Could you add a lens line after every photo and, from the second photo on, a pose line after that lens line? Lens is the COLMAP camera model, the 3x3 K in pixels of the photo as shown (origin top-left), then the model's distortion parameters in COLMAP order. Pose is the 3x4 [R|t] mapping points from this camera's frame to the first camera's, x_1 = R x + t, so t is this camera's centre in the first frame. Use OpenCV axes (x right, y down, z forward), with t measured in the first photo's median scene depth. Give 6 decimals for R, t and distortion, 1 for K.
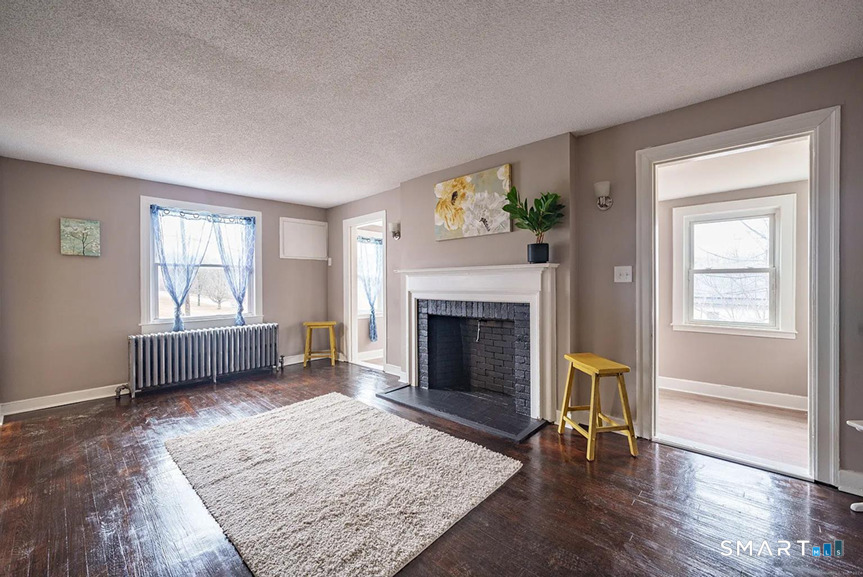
lens RADIAL K [[355.5, 0, 431.5], [0, 355.5, 288.5], [0, 0, 1]] dist [0.001735, 0.000024]
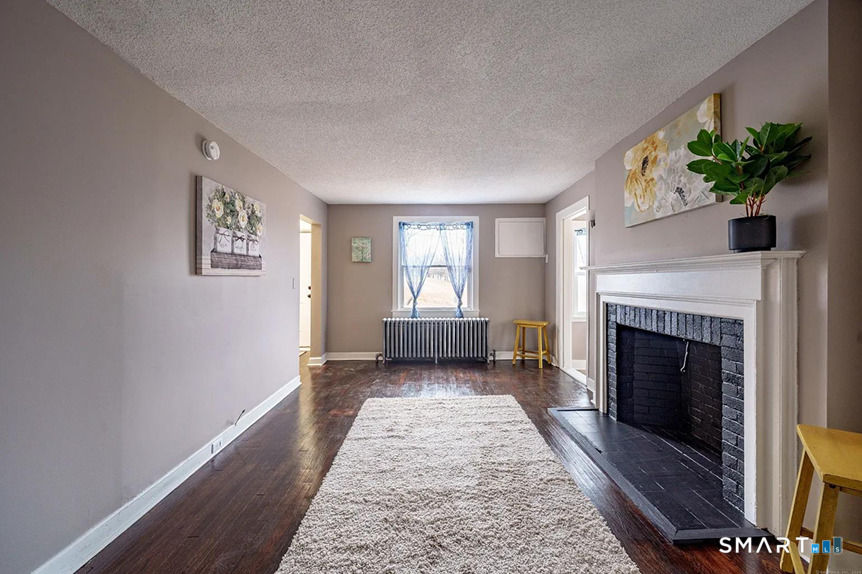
lens RADIAL K [[354.2, 0, 429.7], [0, 354.2, 282.2], [0, 0, 1]] dist [-0.002959, -0.000379]
pose [[0.684947, 0.009953, -0.728525, 0.281975], [-0.014973, 0.999888, -0.000417, -0.010958], [0.728439, 0.011194, 0.685019, 0.184945]]
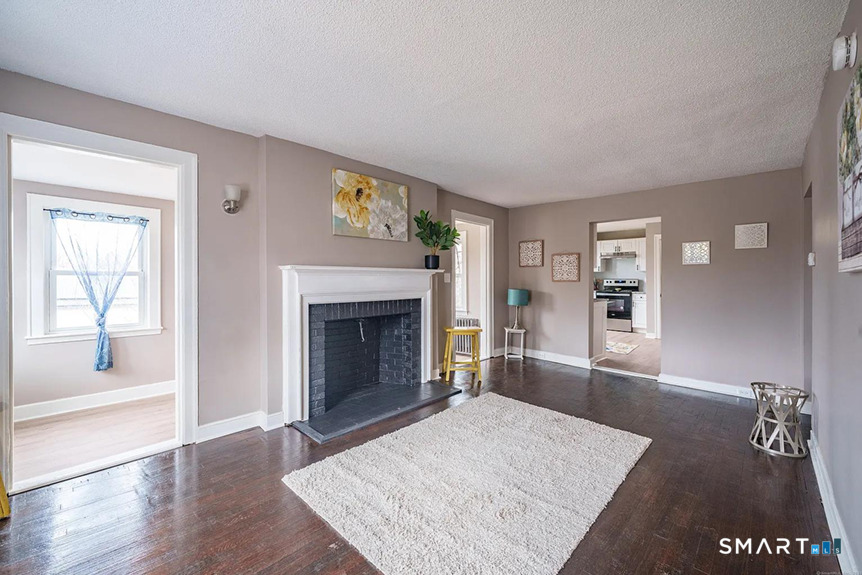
lens RADIAL K [[340.2, 0, 431.0], [0, 340.2, 287.5], [0, 0, 1]] dist [-0.001347, -0.000109]
pose [[0.015792, -0.008555, 0.999839, -0.822575], [0.025212, 0.999649, 0.008156, -0.006627], [-0.999557, 0.025079, 0.016002, 0.773522]]
